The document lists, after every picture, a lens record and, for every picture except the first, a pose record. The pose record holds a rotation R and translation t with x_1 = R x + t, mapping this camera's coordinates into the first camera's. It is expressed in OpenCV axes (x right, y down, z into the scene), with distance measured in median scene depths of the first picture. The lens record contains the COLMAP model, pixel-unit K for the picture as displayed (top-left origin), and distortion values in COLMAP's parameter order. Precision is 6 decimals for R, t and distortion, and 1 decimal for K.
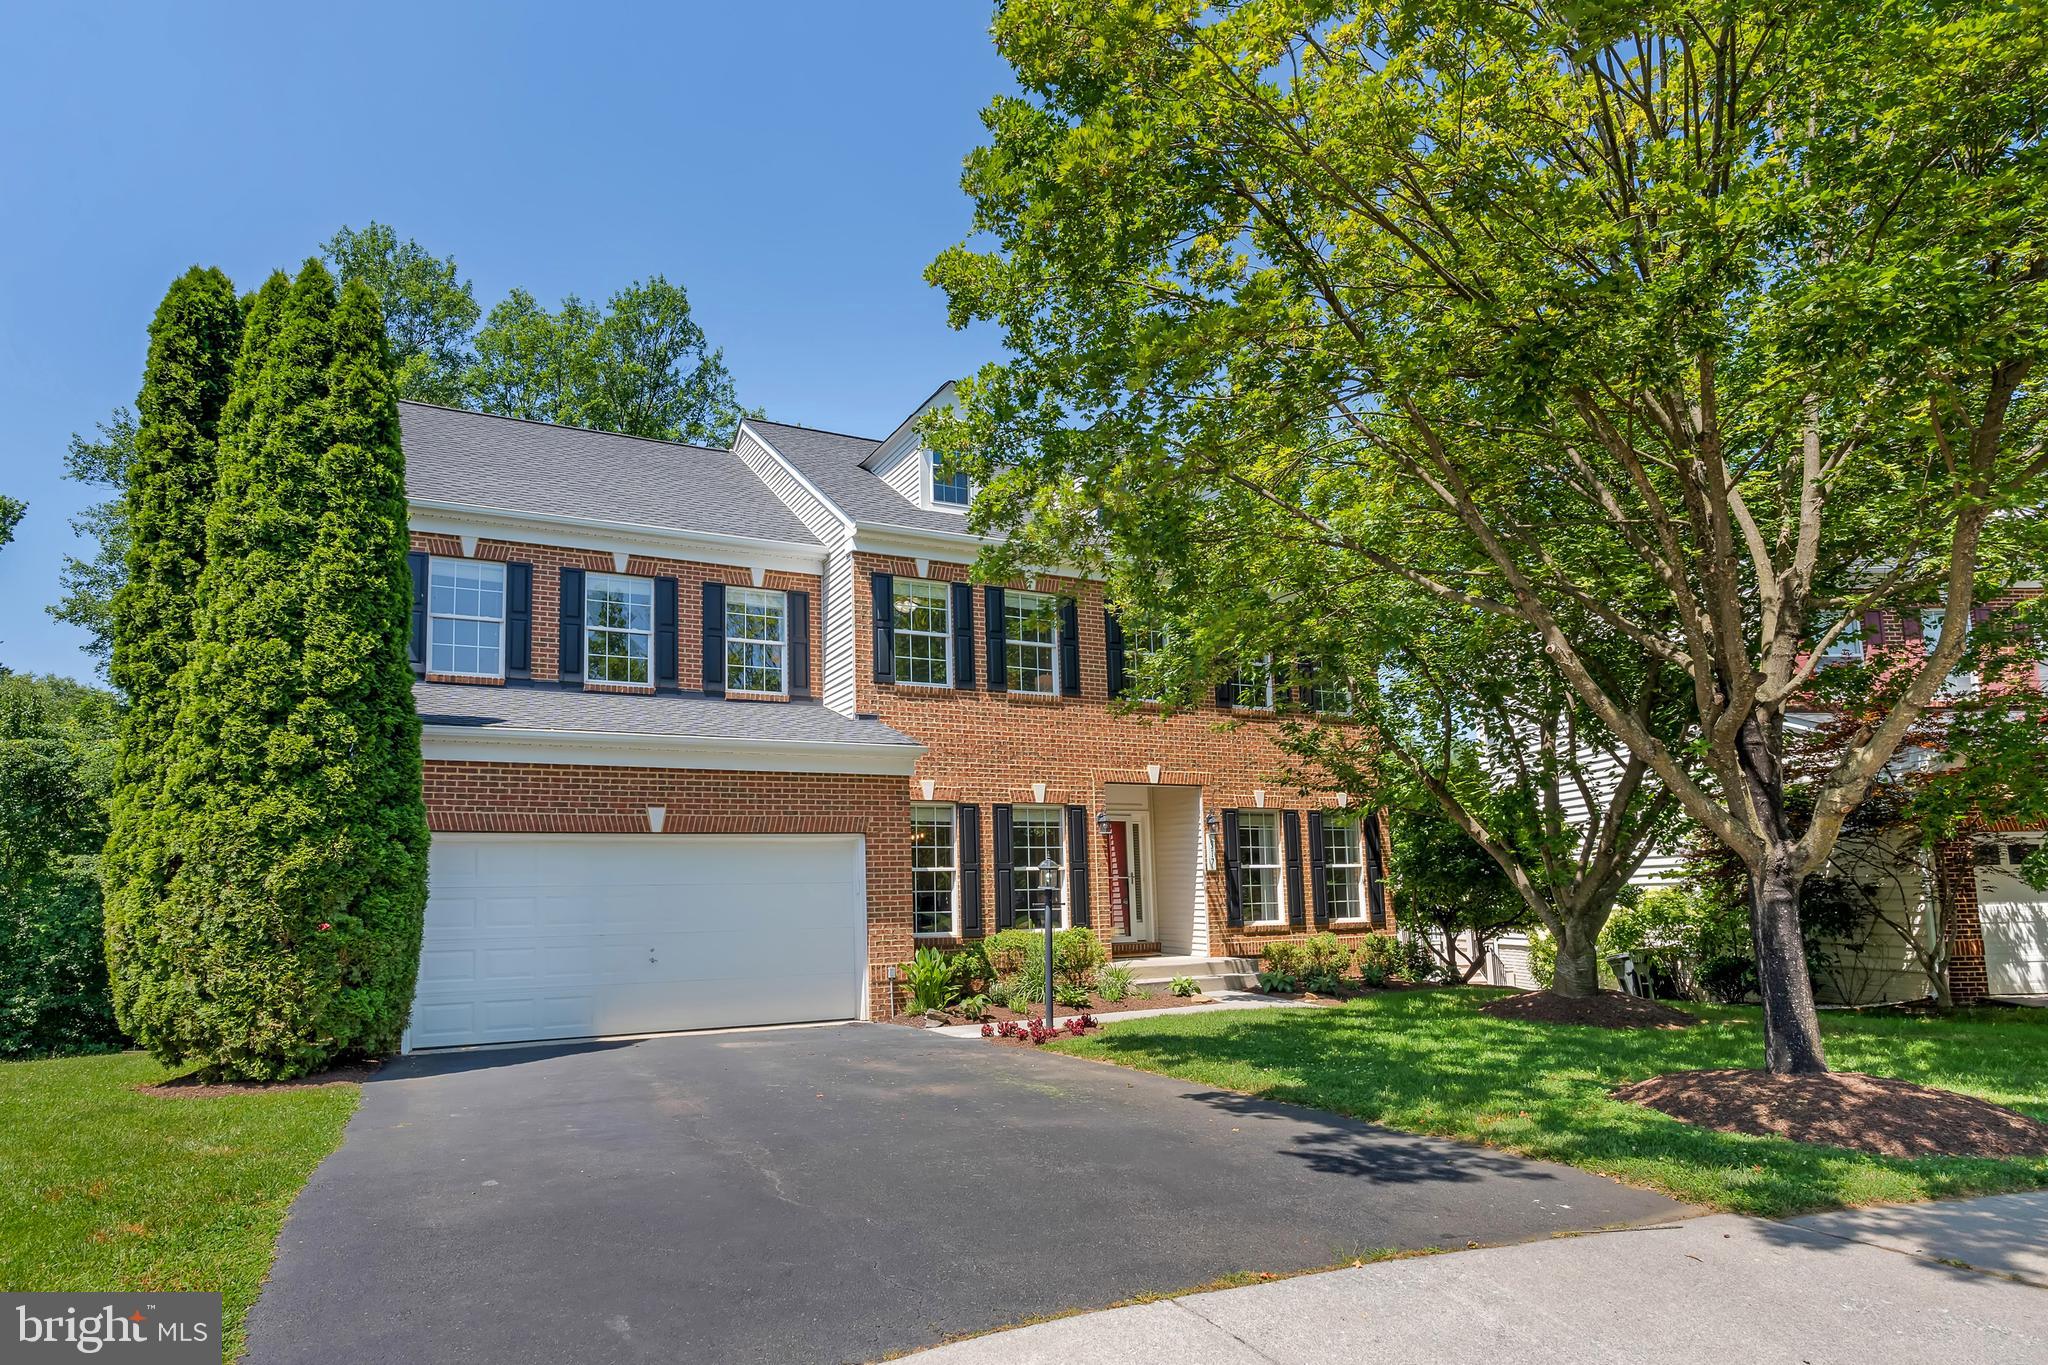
lens RADIAL K [[1130.8, 0, 986.6], [0, 1130.8, 700.7], [0, 0, 1]] dist [-0.001286, 0.000046]
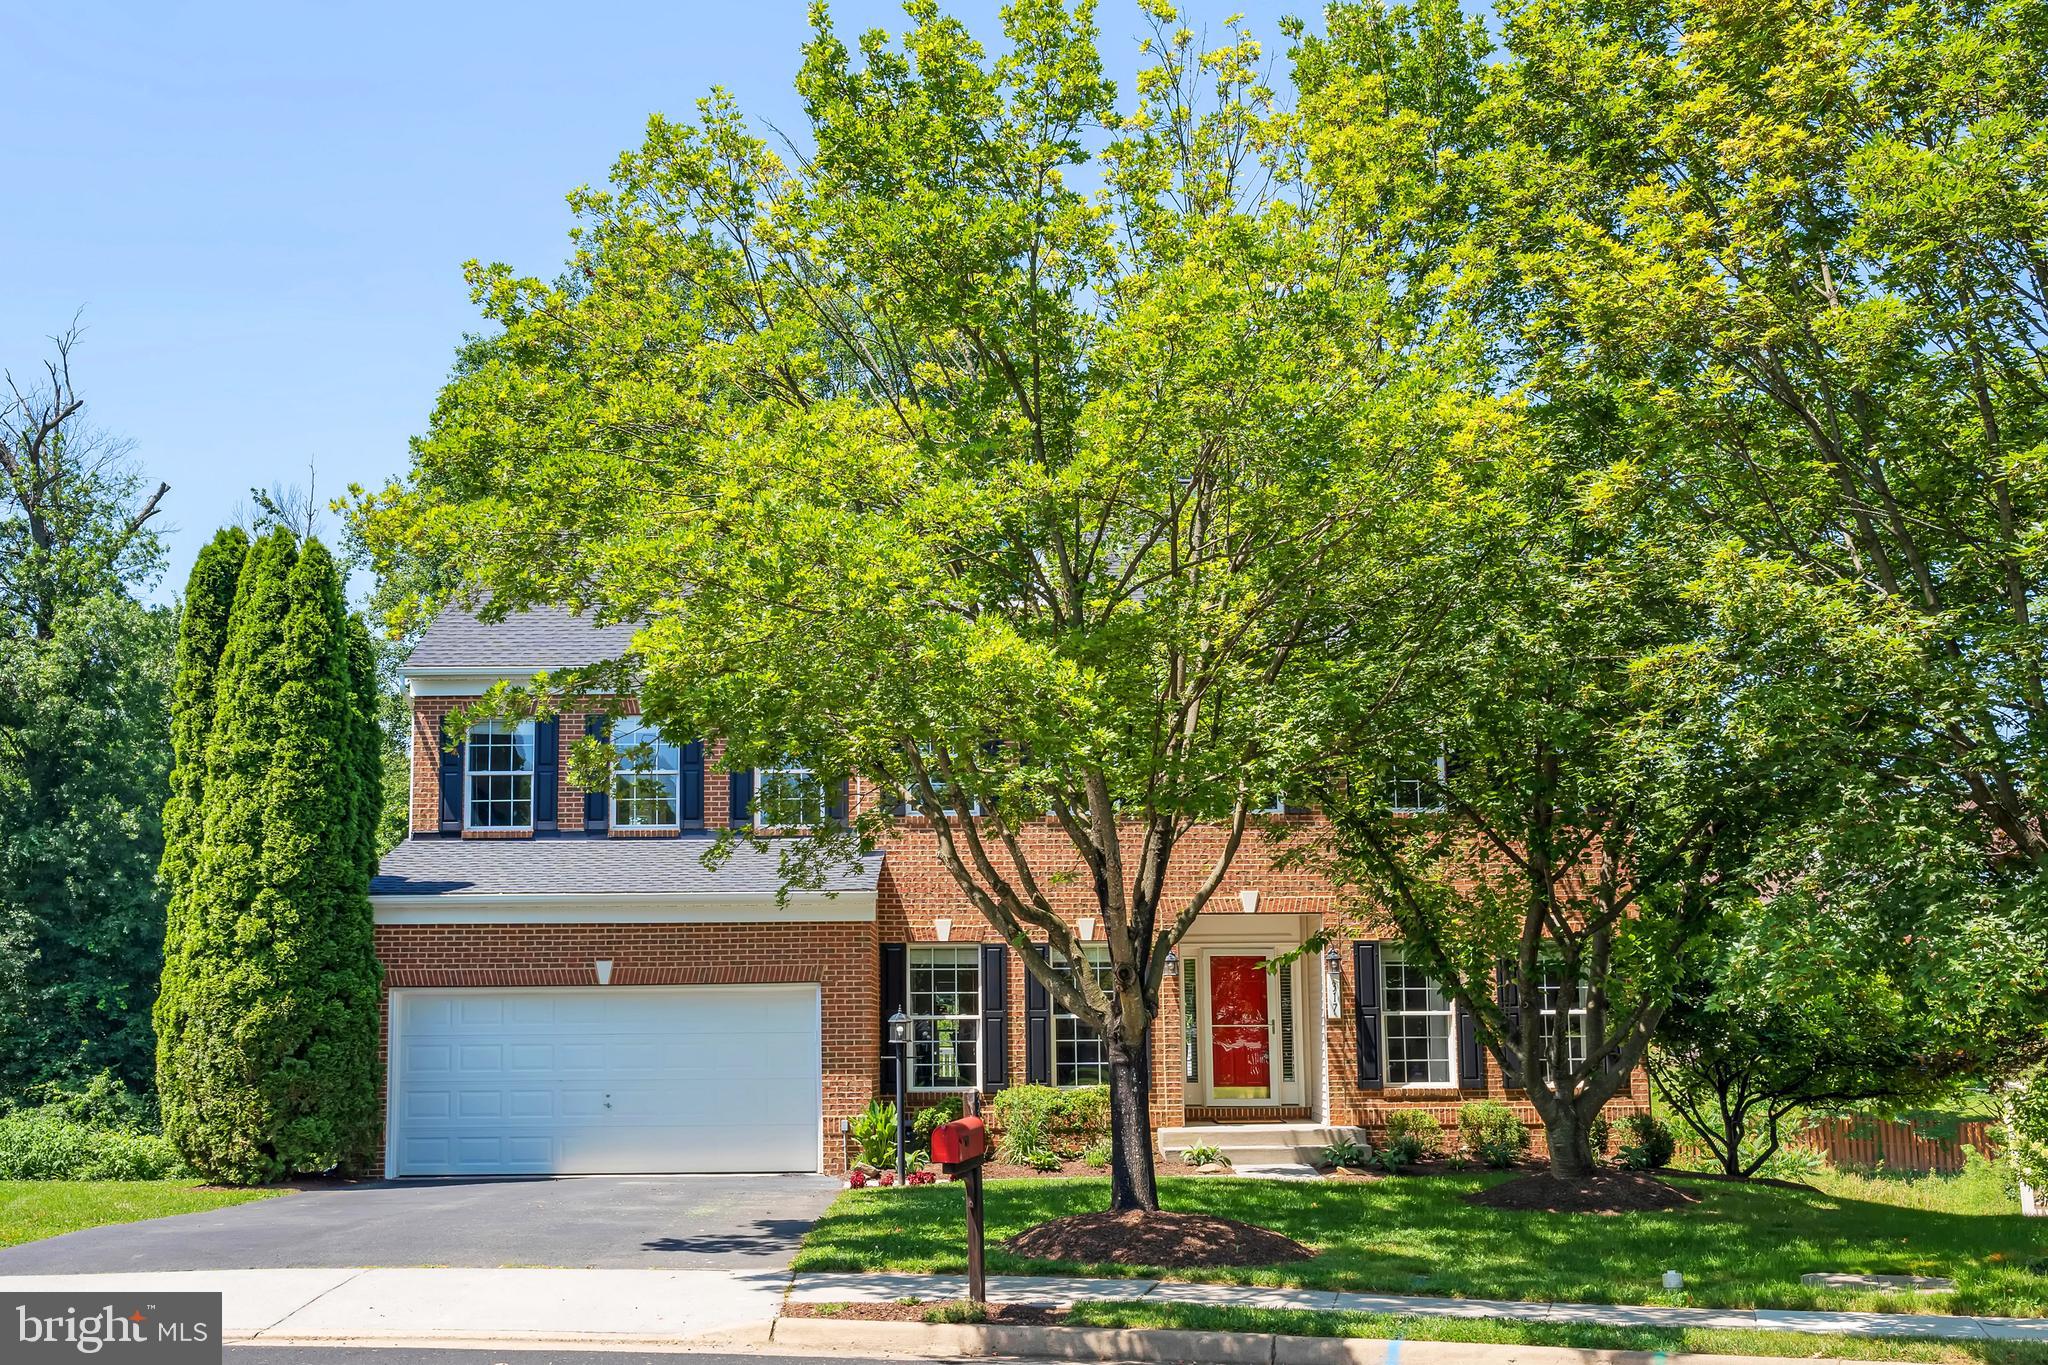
lens RADIAL K [[1838.6, 0, 1029.2], [0, 1838.6, 674.4], [0, 0, 1]] dist [0.005498, -0.022045]
pose [[0.922723, -0.065161, -0.379915, 0.951484], [0.056592, 0.997829, -0.033692, -0.118597], [0.381286, 0.009589, 0.924407, -0.569080]]
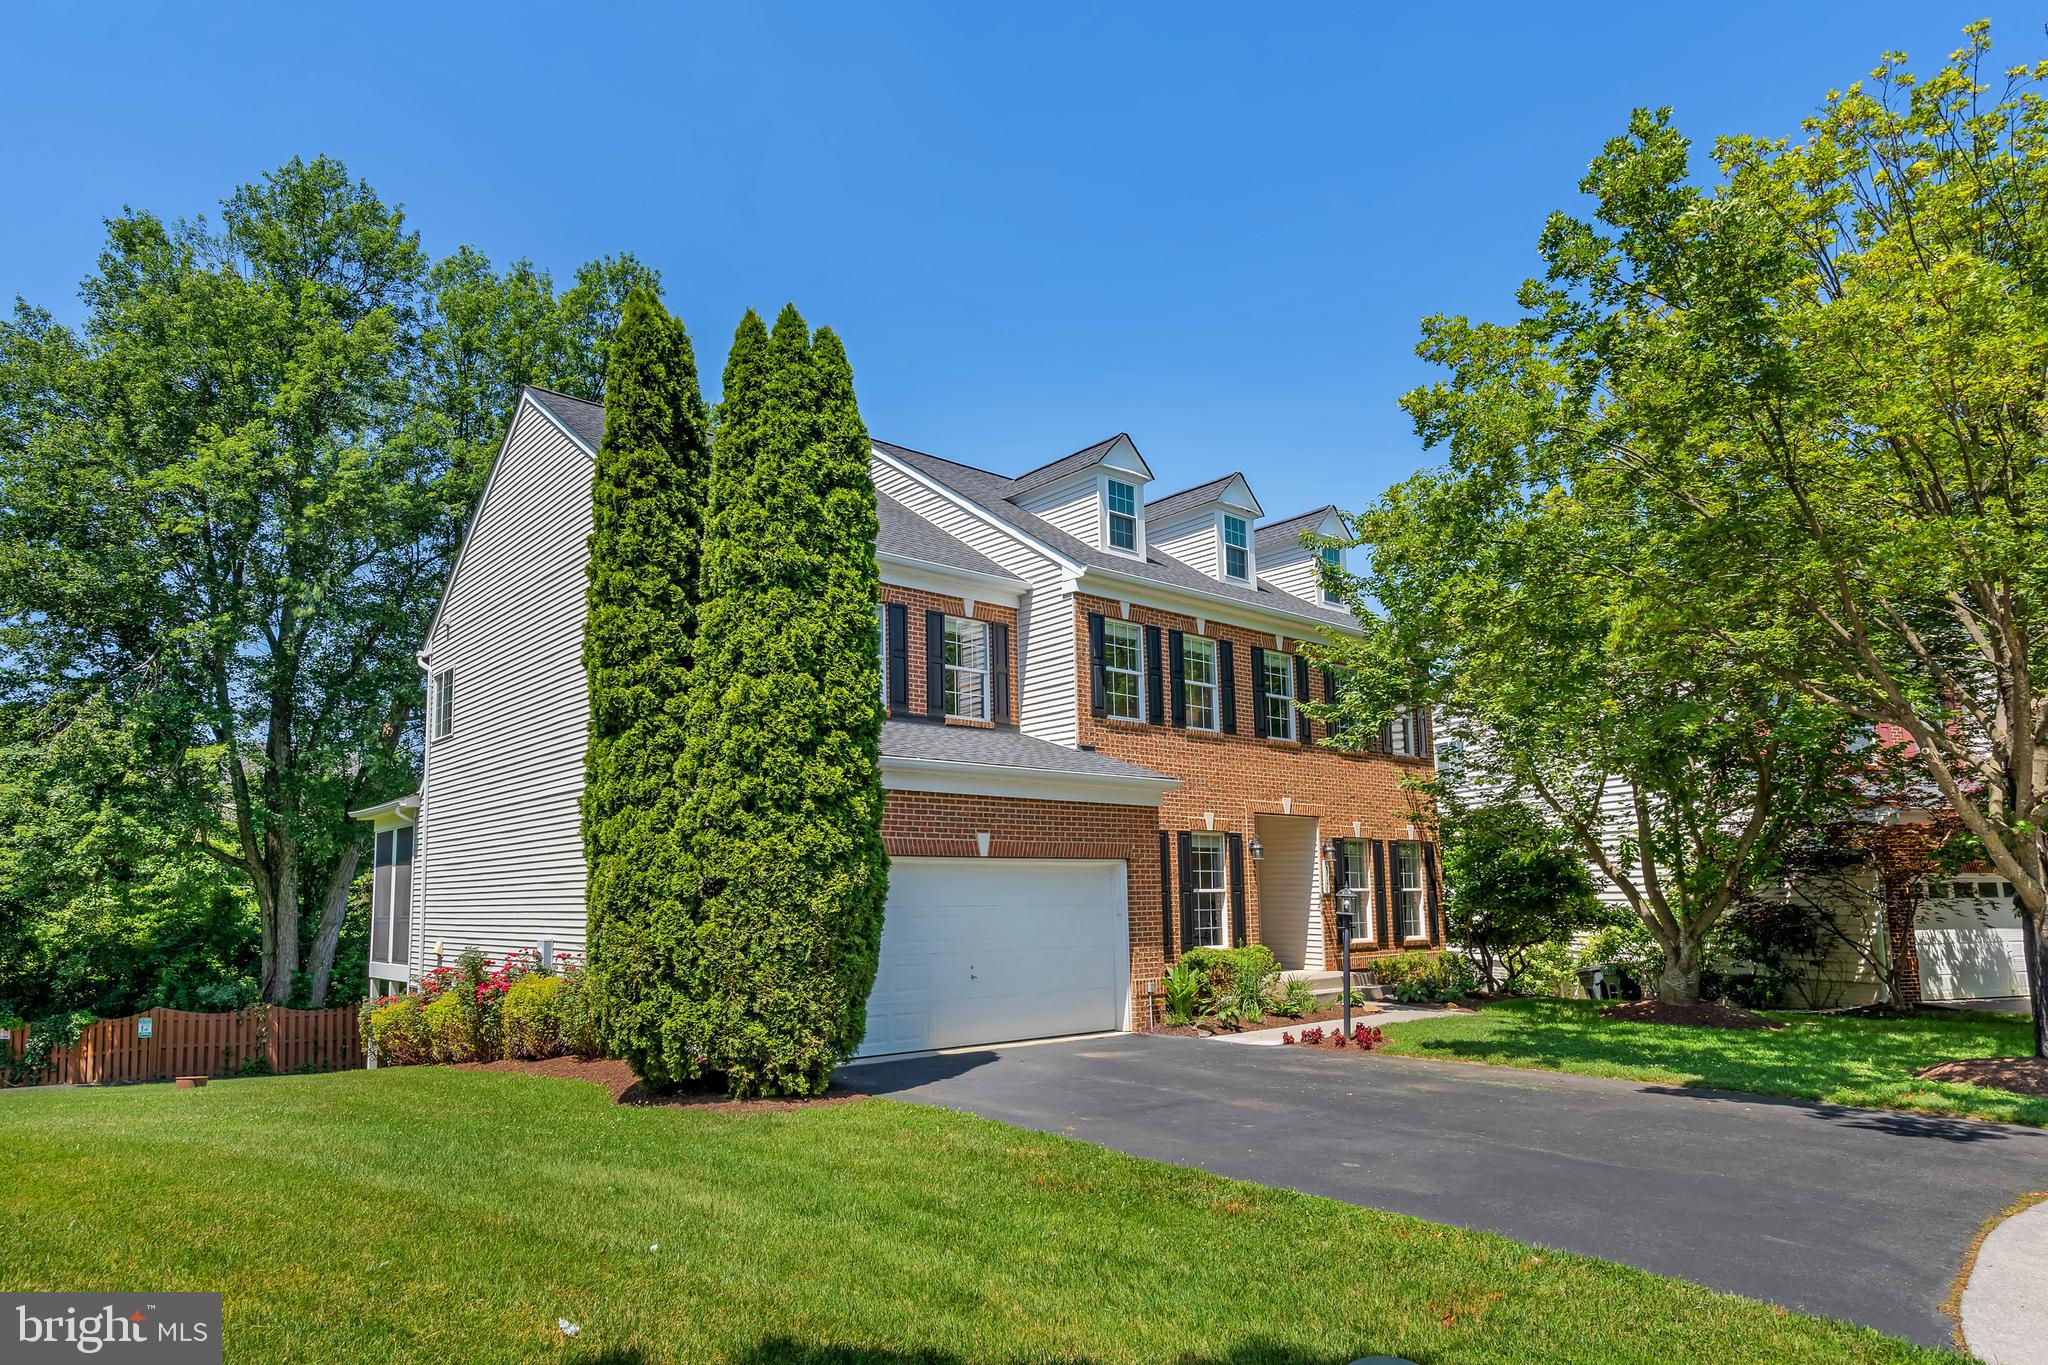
lens RADIAL K [[1149.1, 0, 1044.8], [0, 1149.1, 690.9], [0, 0, 1]] dist [-0.005596, 0.003005]
pose [[0.974061, 0.052579, 0.220094, -0.603995], [-0.049953, 0.998599, -0.017481, -0.029222], [-0.220705, 0.006033, 0.975322, -0.085633]]
